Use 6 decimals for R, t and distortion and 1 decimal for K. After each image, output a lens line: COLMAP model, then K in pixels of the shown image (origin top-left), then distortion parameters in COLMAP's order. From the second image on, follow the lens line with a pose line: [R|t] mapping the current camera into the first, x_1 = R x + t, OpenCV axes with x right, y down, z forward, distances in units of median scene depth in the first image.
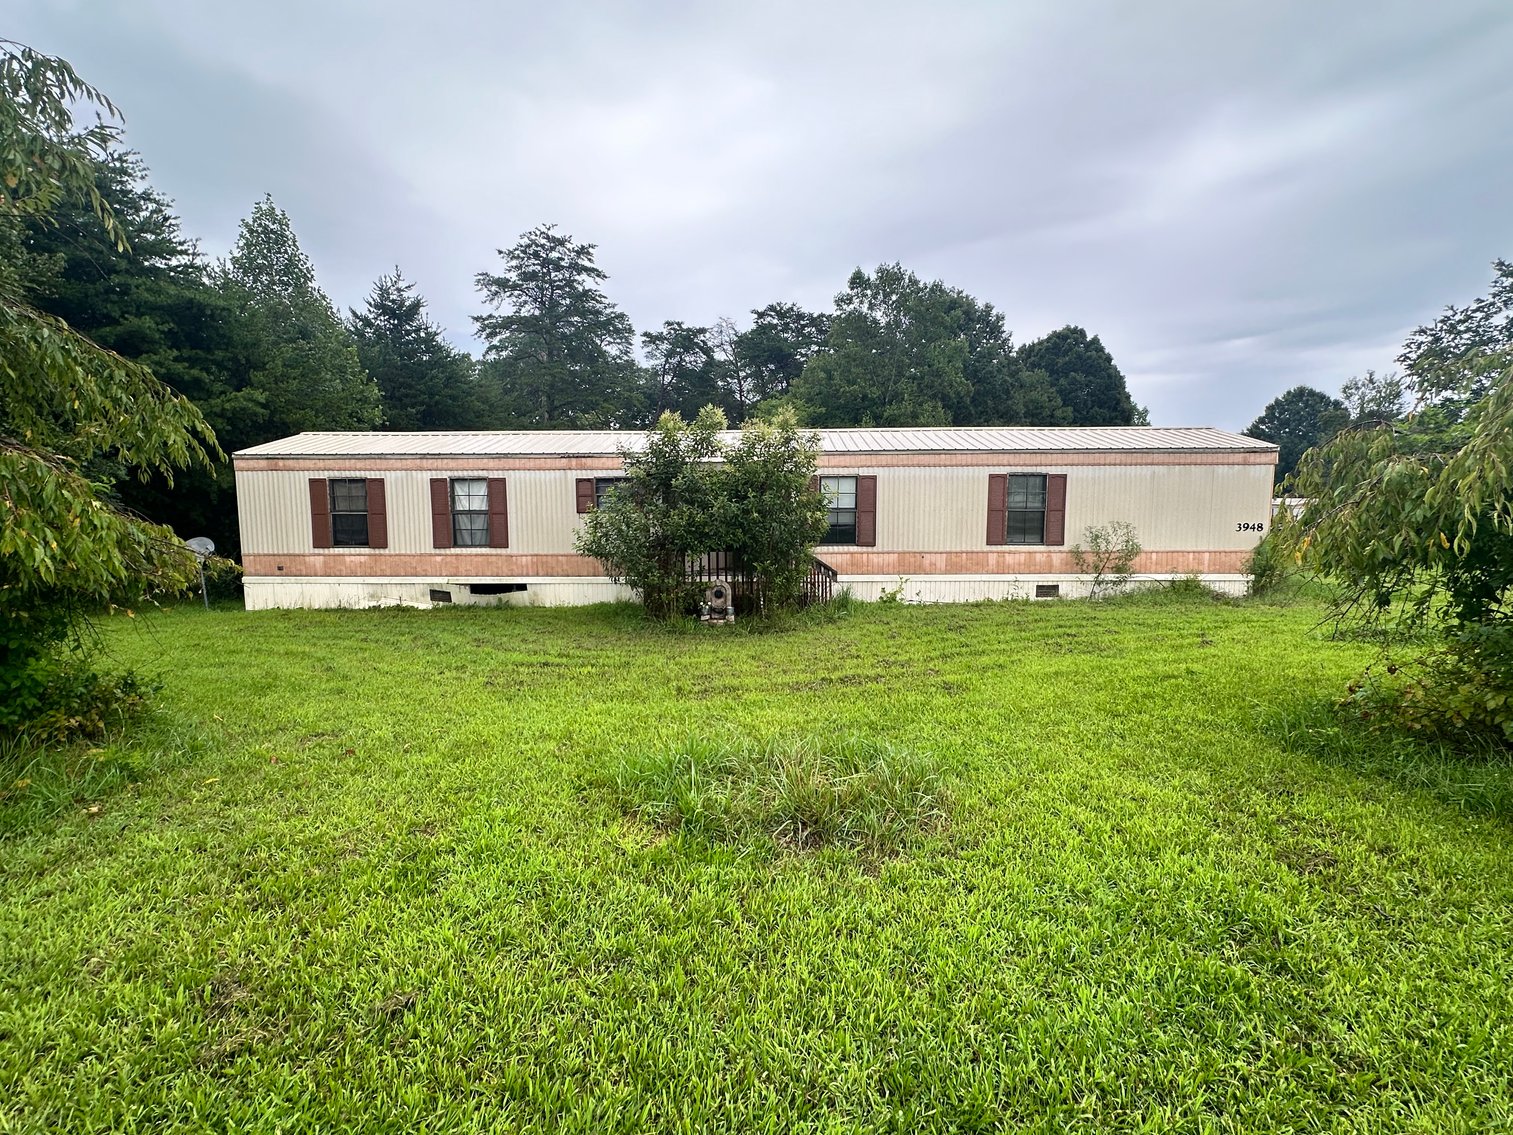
lens RADIAL K [[694.3, 0, 755.0], [0, 694.3, 572.2], [0, 0, 1]] dist [-0.003090, 0.002144]
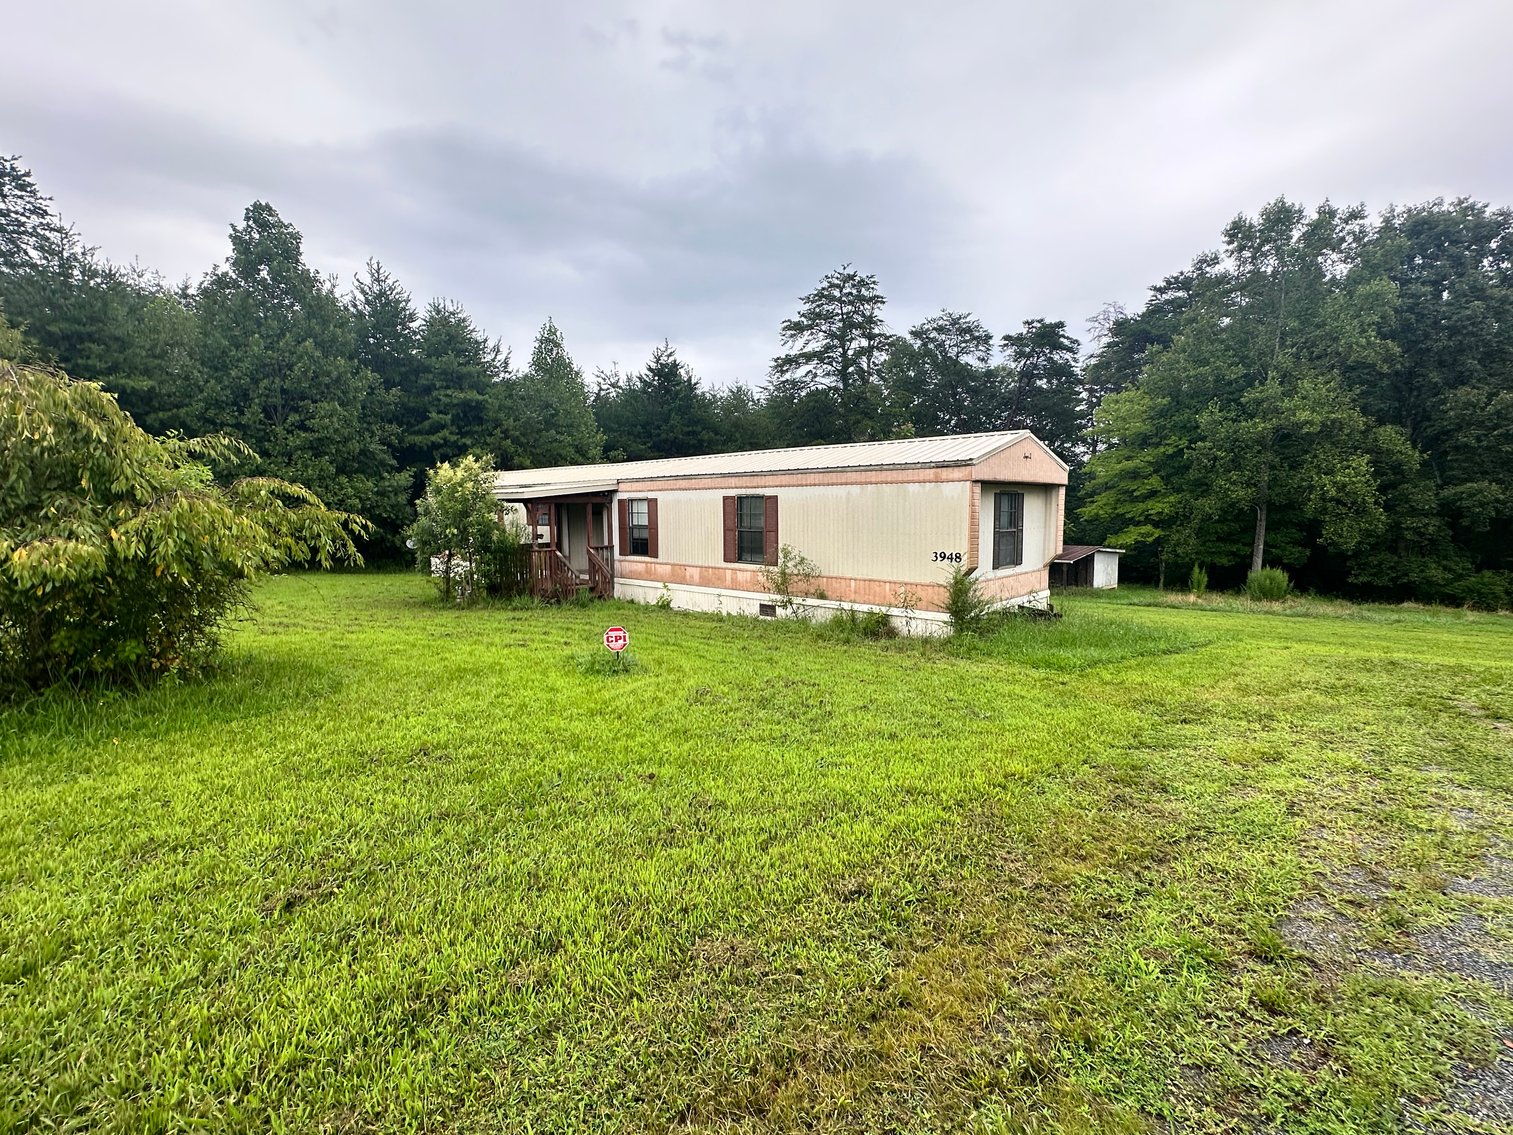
lens RADIAL K [[694.3, 0, 754.4], [0, 694.3, 575.7], [0, 0, 1]] dist [-0.003090, 0.002144]
pose [[0.745596, 0.066219, -0.663100, 1.051651], [-0.067523, 0.997437, 0.023683, -0.044977], [0.662968, 0.027117, 0.748156, 0.218988]]
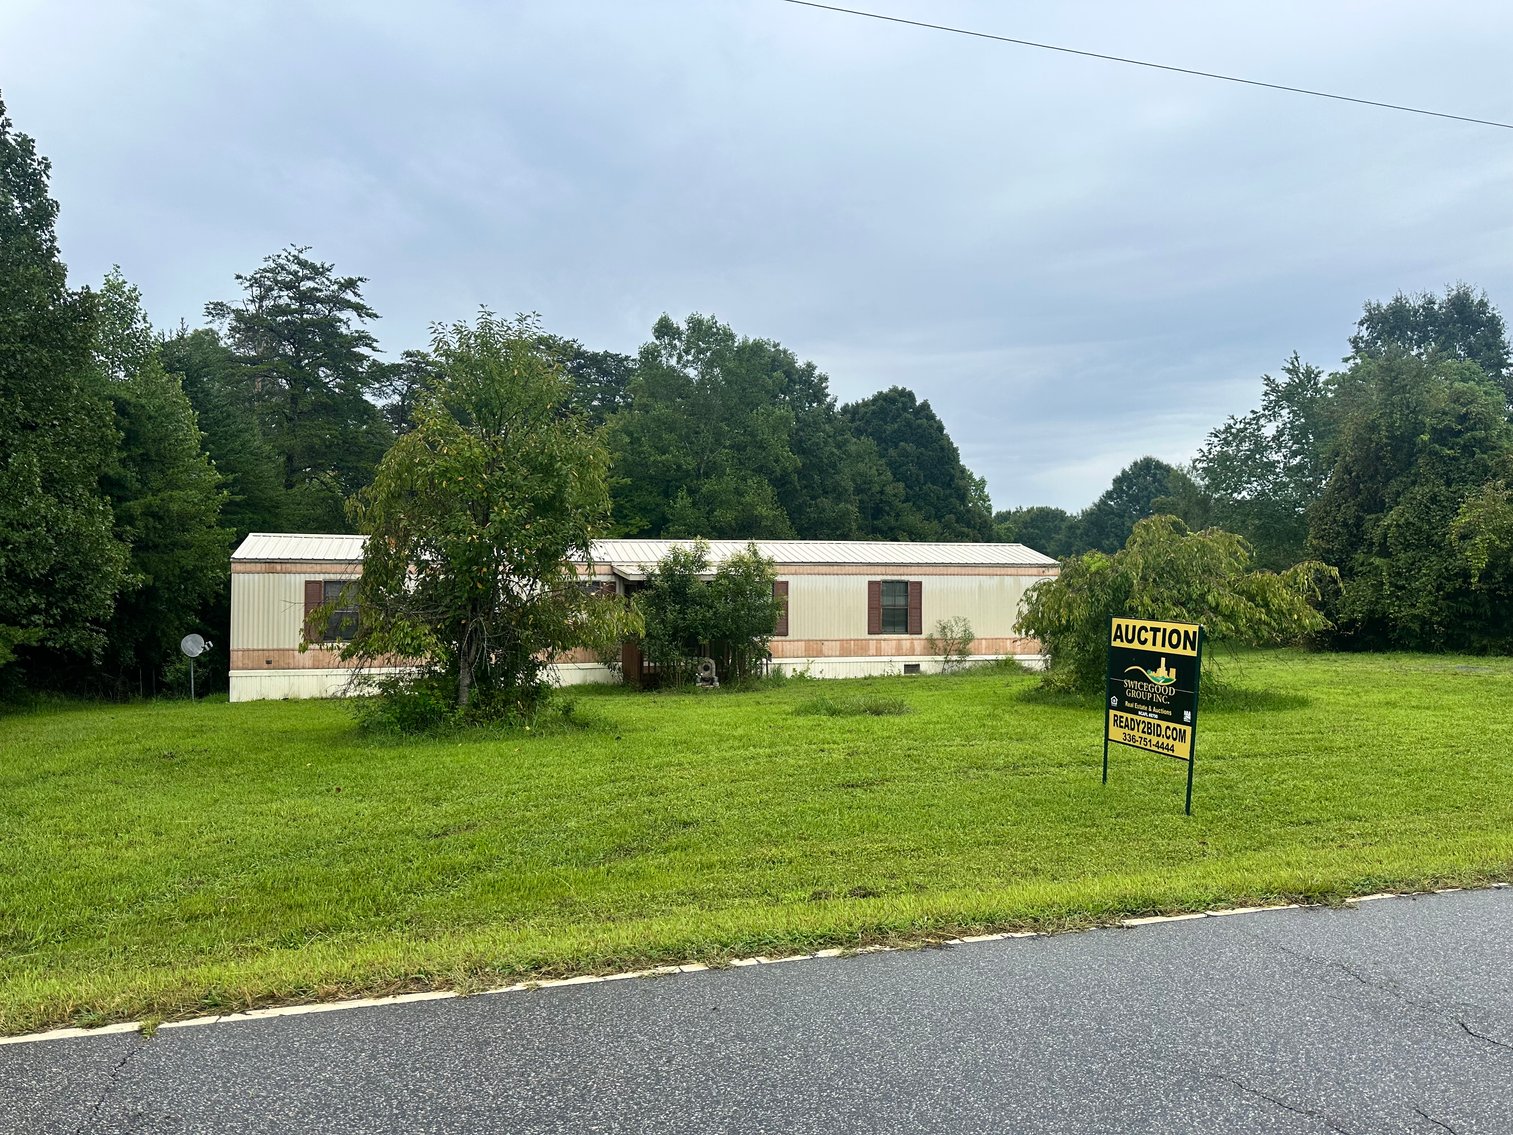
lens RADIAL K [[1064.0, 0, 751.4], [0, 1064.0, 565.9], [0, 0, 1]] dist [0.094589, -0.004534]
pose [[0.958299, 0.011024, 0.285555, -0.443564], [0.023182, 0.992964, -0.116130, 0.059846], [-0.284826, 0.117906, 0.951300, -0.849097]]
